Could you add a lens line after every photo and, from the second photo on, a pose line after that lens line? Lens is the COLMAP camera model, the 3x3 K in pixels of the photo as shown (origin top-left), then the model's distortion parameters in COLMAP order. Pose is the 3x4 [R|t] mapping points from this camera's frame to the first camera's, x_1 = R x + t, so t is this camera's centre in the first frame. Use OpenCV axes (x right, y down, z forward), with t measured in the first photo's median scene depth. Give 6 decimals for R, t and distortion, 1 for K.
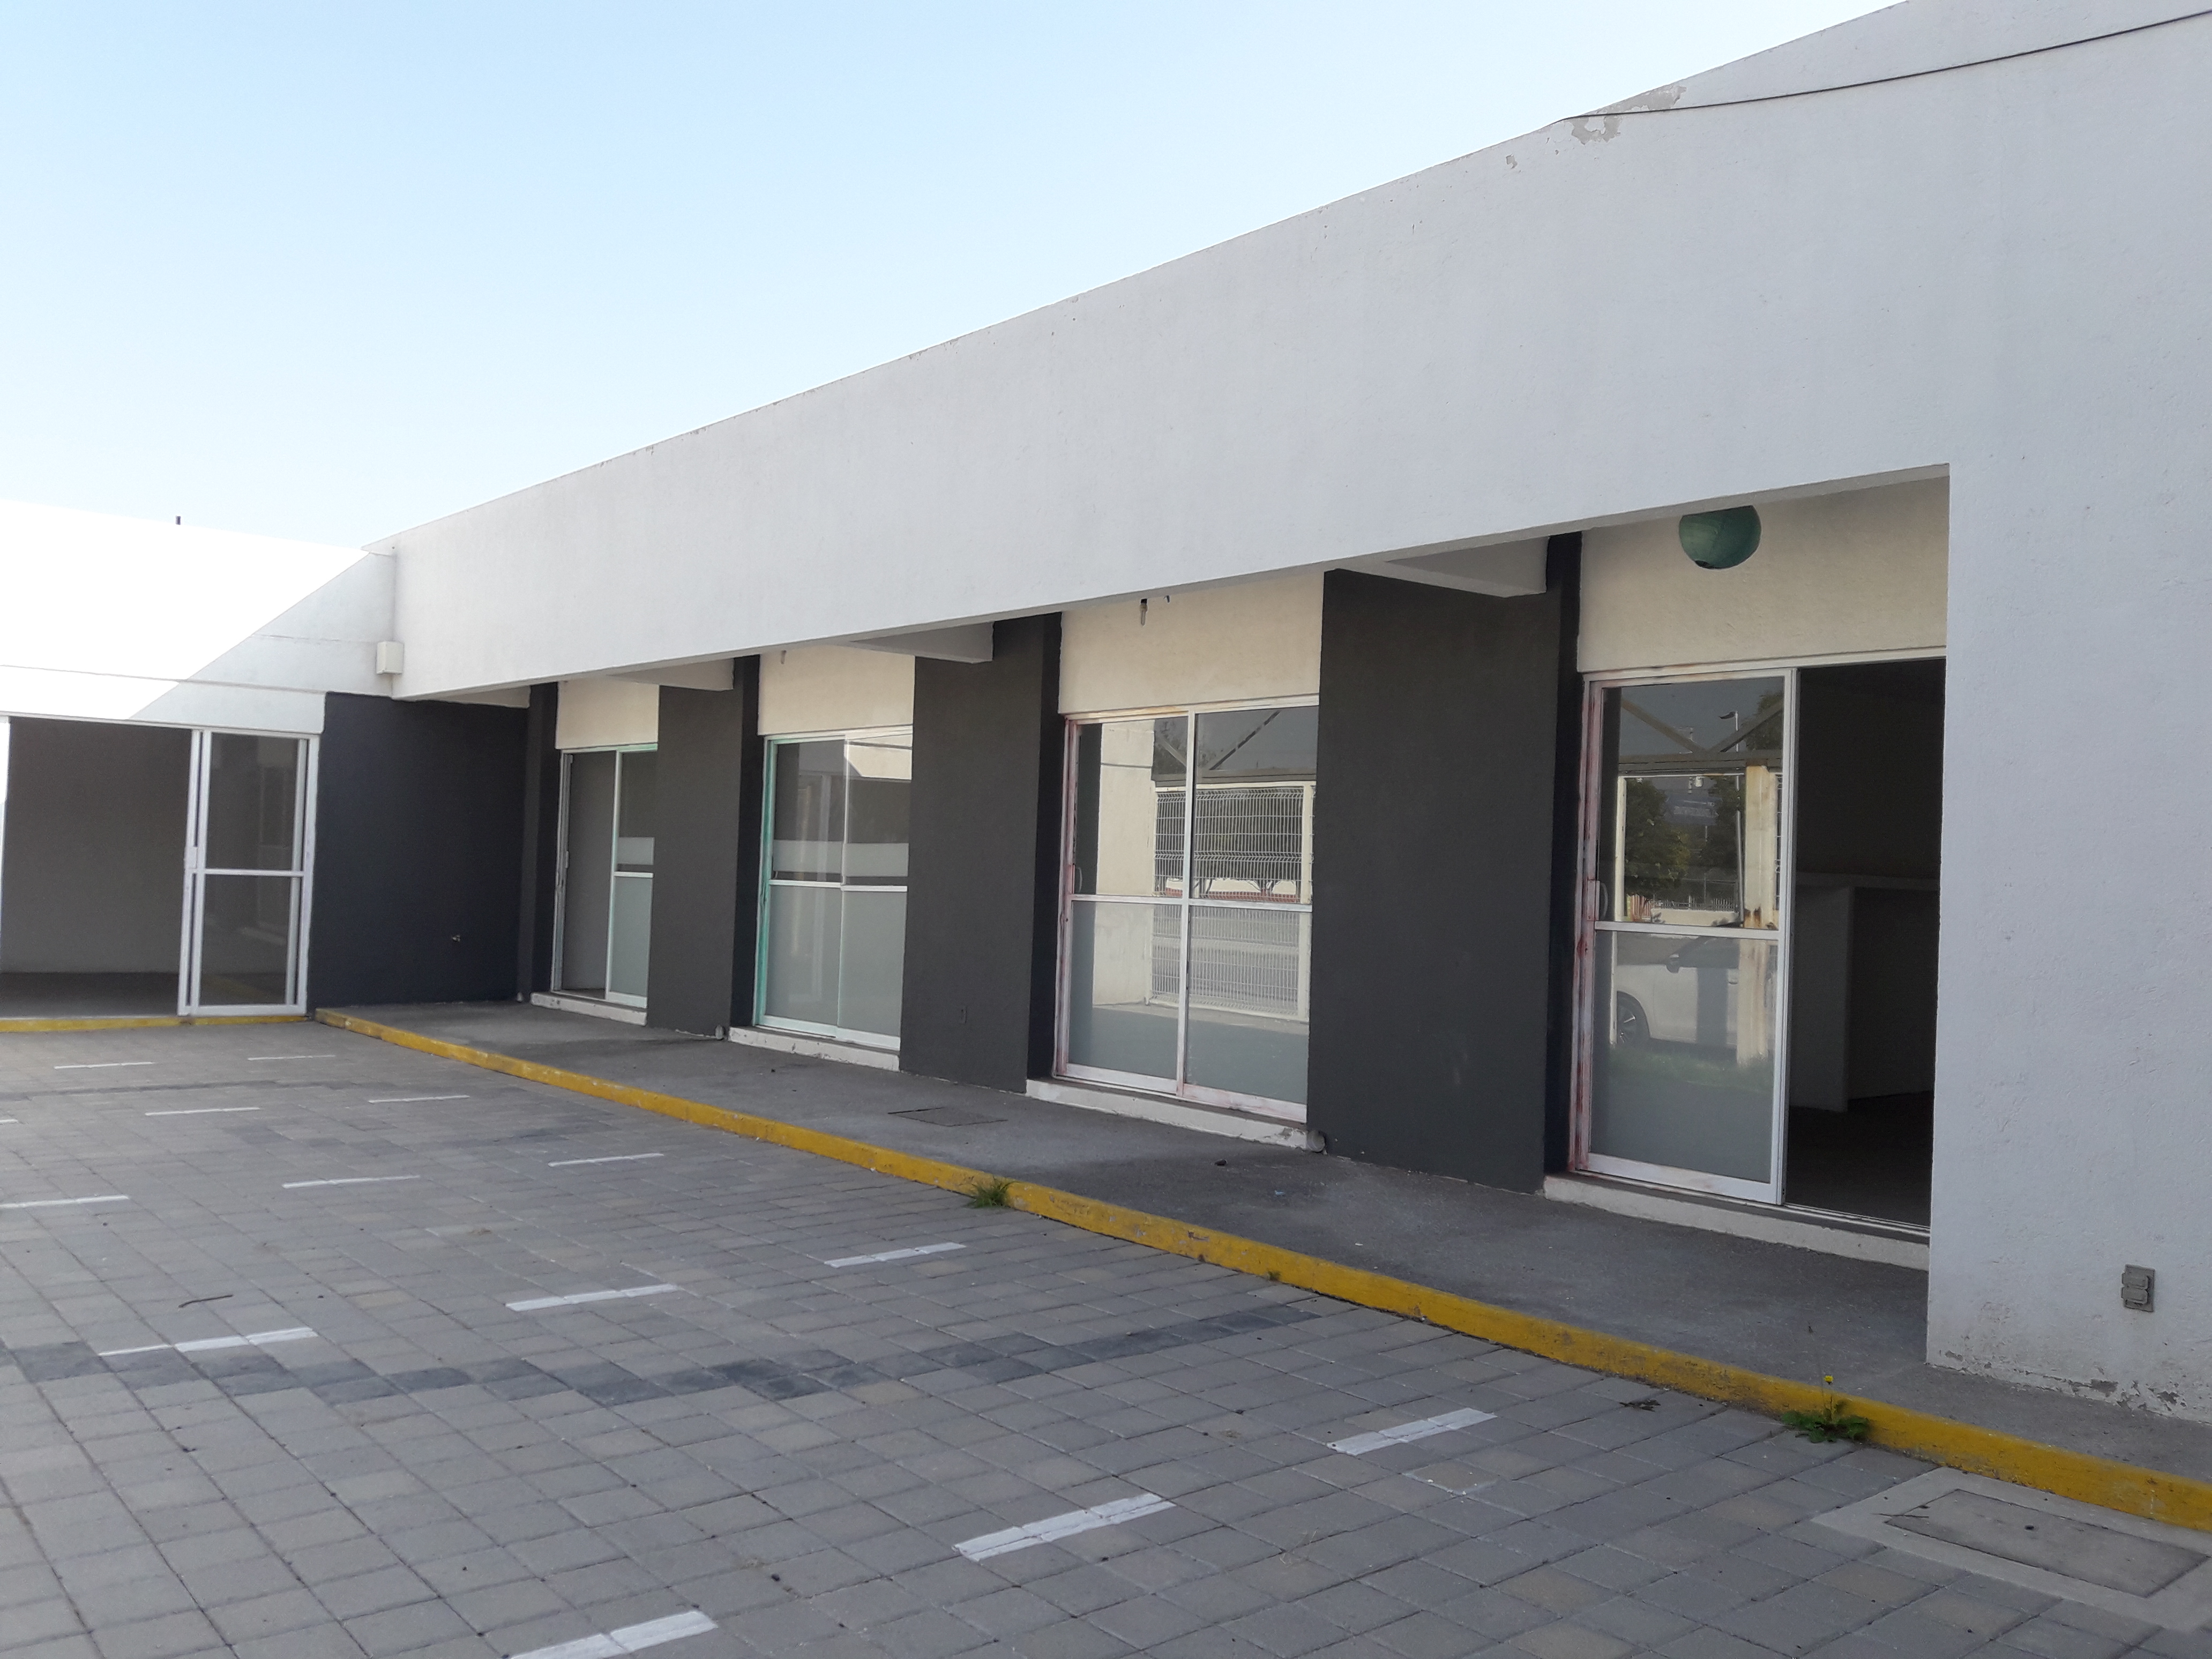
lens RADIAL K [[1805.6, 0, 1106.0], [0, 1805.6, 829.5], [0, 0, 1]] dist [0.231436, -0.000081]
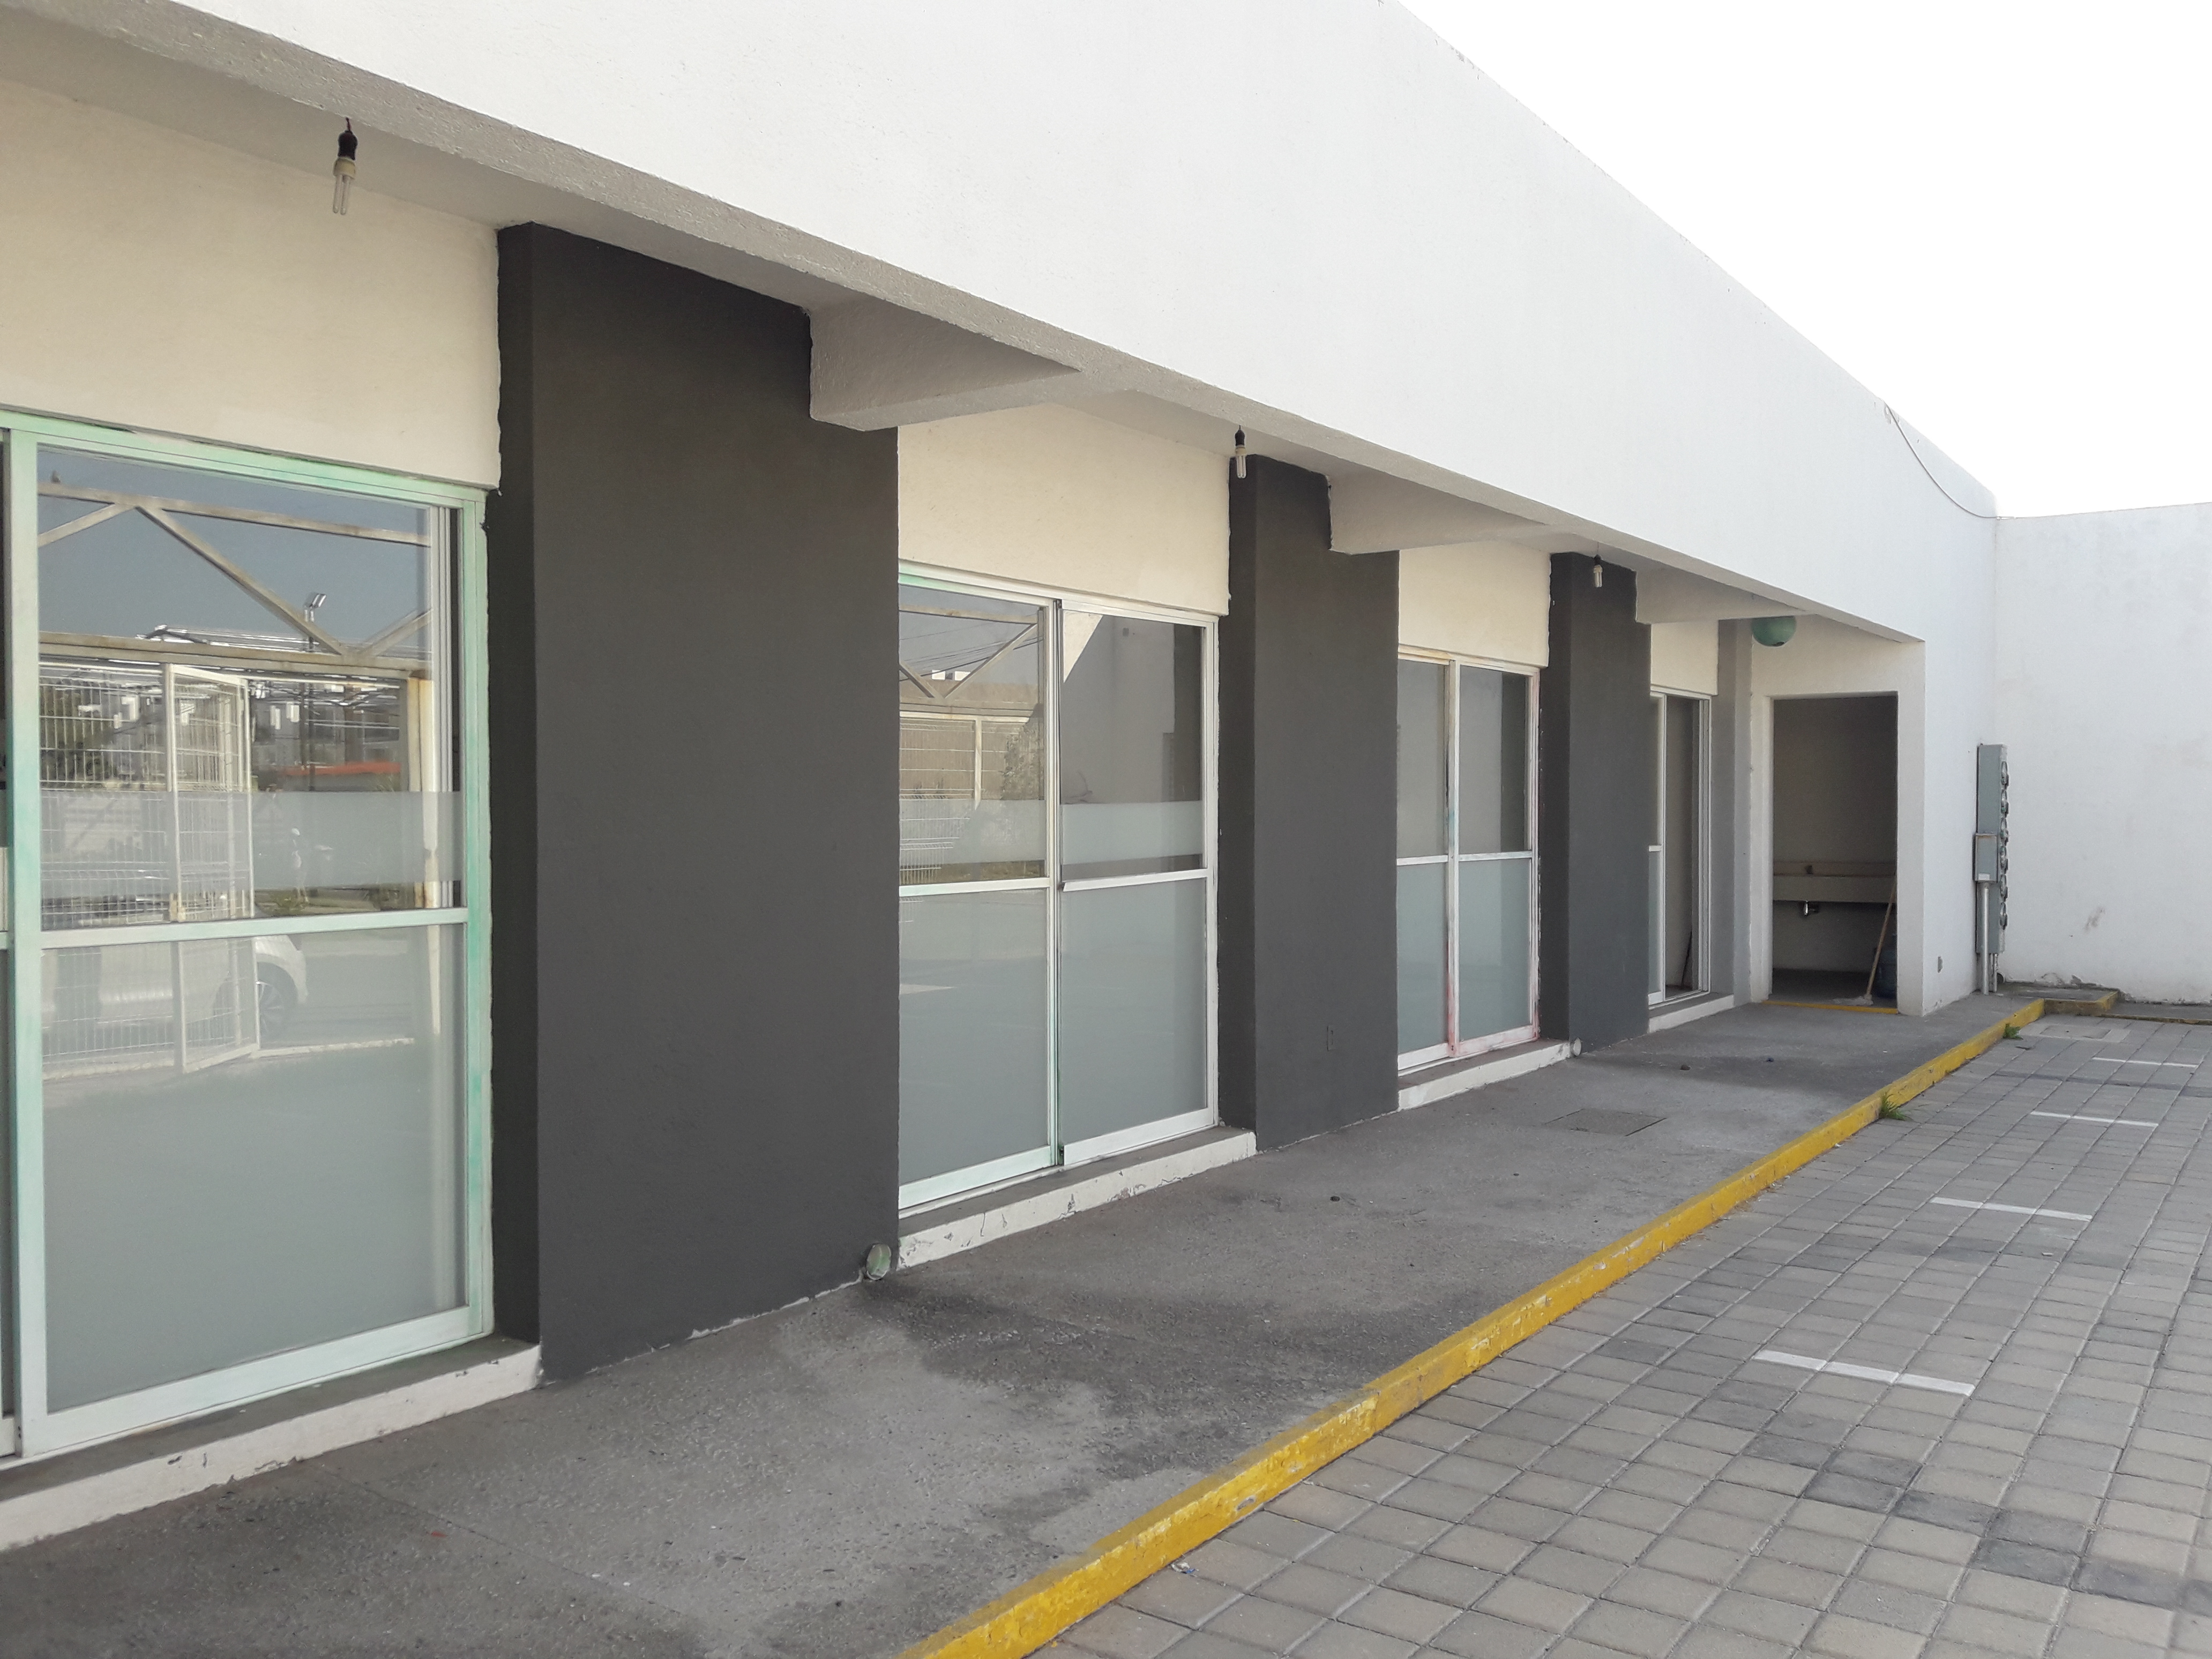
lens RADIAL K [[1805.6, 0, 1106.0], [0, 1805.6, 829.5], [0, 0, 1]] dist [0.231436, -0.000081]
pose [[-0.248462, -0.039731, 0.967826, -0.852471], [-0.020211, 0.999154, 0.035828, -0.006277], [-0.968431, -0.010659, -0.249055, 1.416863]]
